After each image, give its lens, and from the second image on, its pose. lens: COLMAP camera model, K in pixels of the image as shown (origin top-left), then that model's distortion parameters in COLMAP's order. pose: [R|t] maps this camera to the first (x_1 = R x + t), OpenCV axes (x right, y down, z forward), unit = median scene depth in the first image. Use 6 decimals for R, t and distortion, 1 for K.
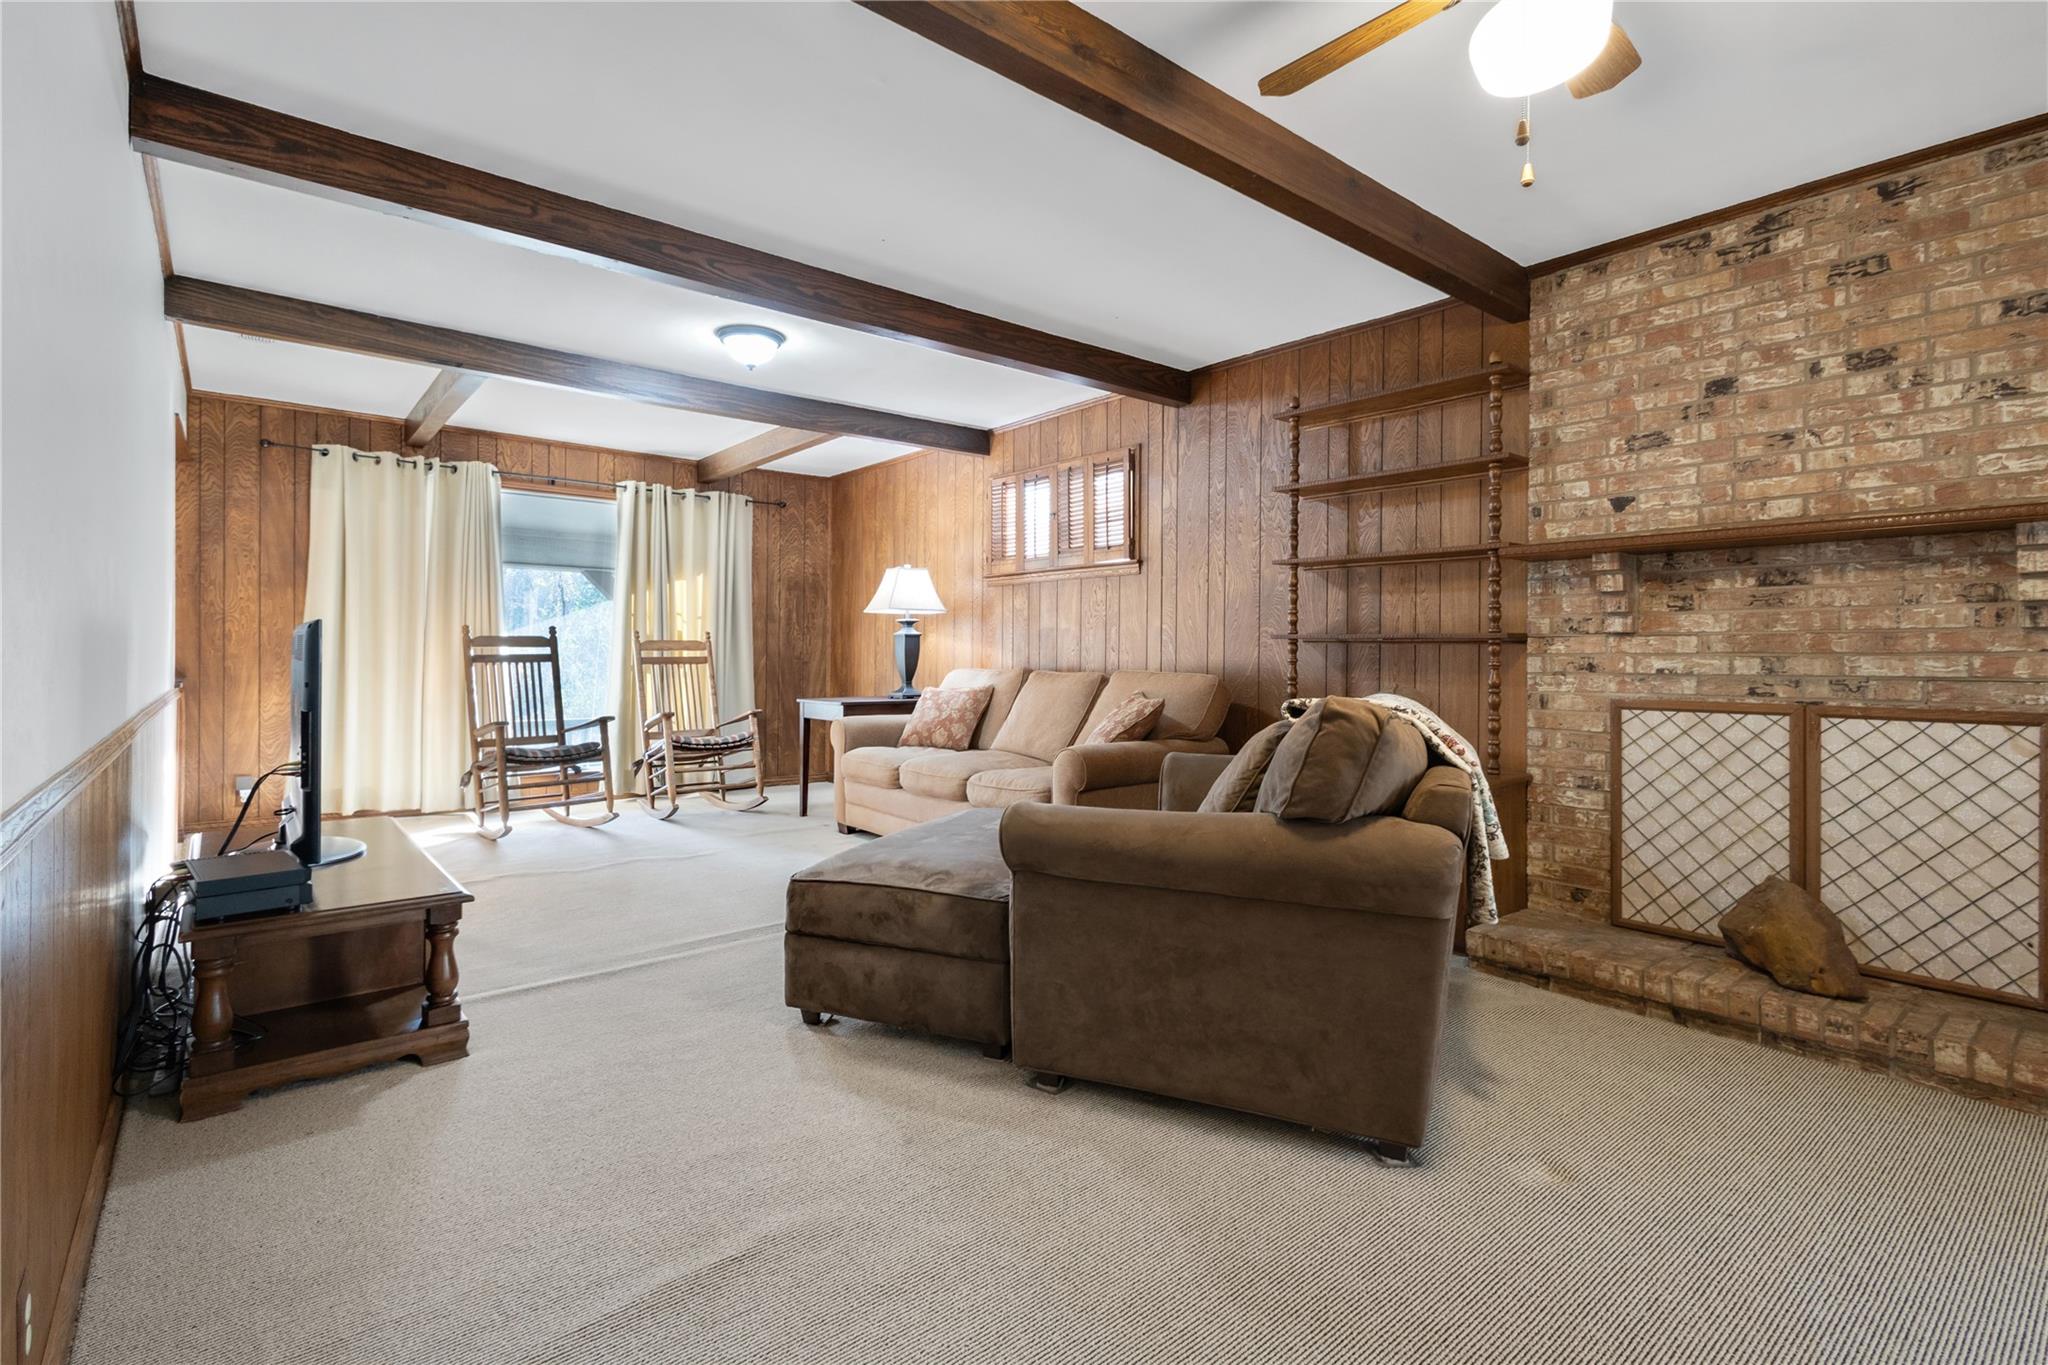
lens RADIAL K [[955.2, 0, 1030.8], [0, 955.2, 655.9], [0, 0, 1]] dist [0.012601, -0.003528]
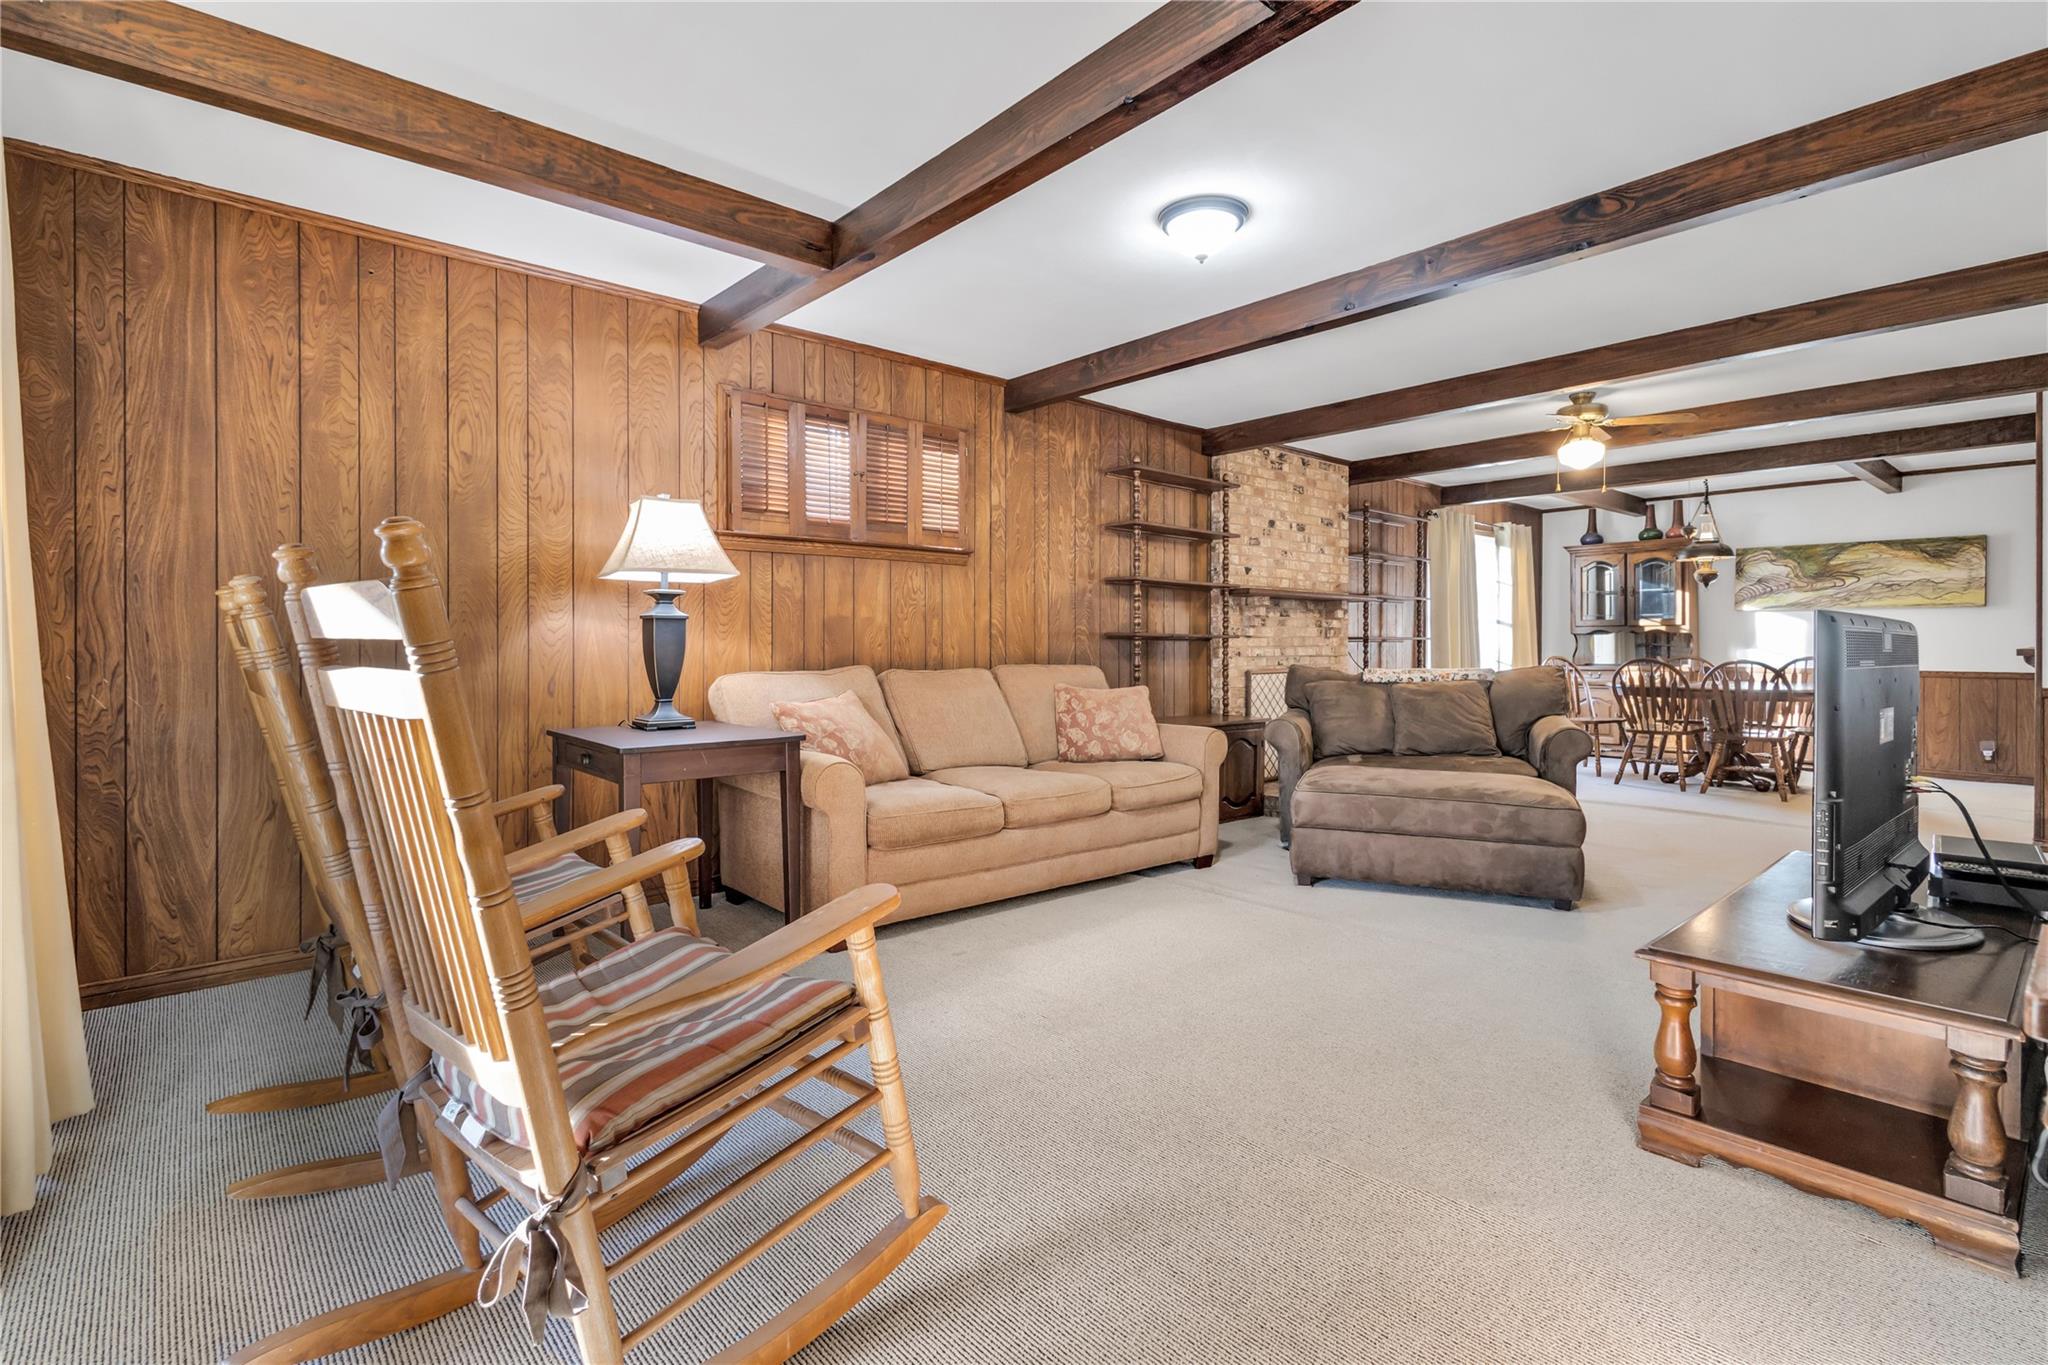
lens RADIAL K [[955.2, 0, 1010.3], [0, 955.2, 652.8], [0, 0, 1]] dist [0.012601, -0.003528]
pose [[-0.029466, -0.014212, 0.999465, -1.060736], [0.001337, 0.999897, 0.014257, -0.014352], [-0.999565, 0.001757, -0.029444, 1.225592]]
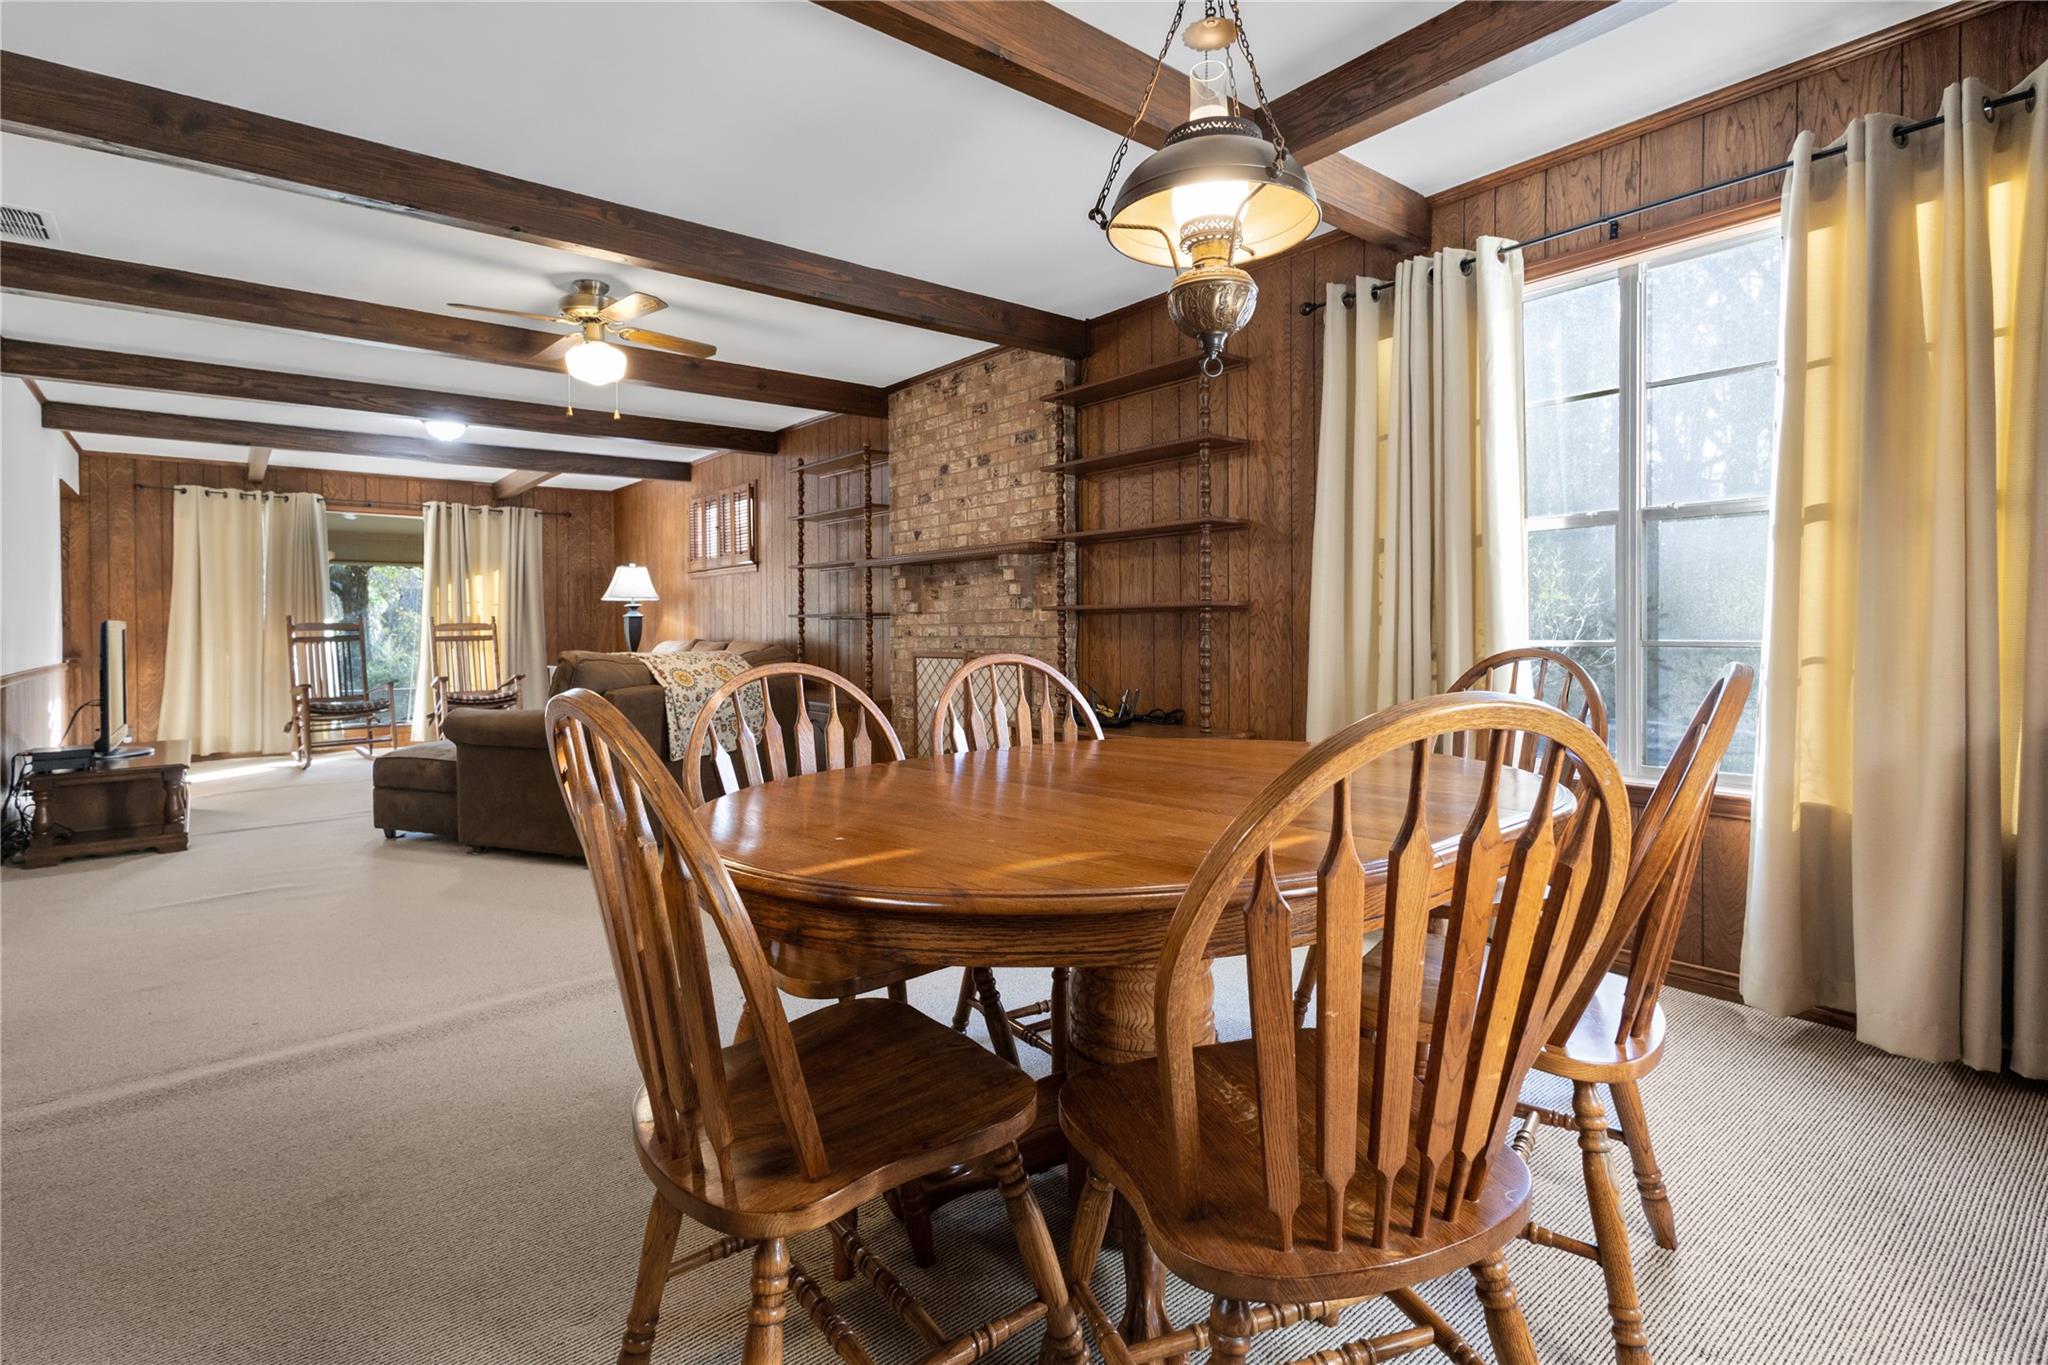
lens RADIAL K [[955.2, 0, 1010.8], [0, 955.2, 629.2], [0, 0, 1]] dist [0.012601, -0.003528]
pose [[0.999822, -0.018017, 0.005638, 0.609699], [0.018001, 0.999834, 0.002817, 0.003182], [-0.005688, -0.002715, 0.999980, -0.533339]]
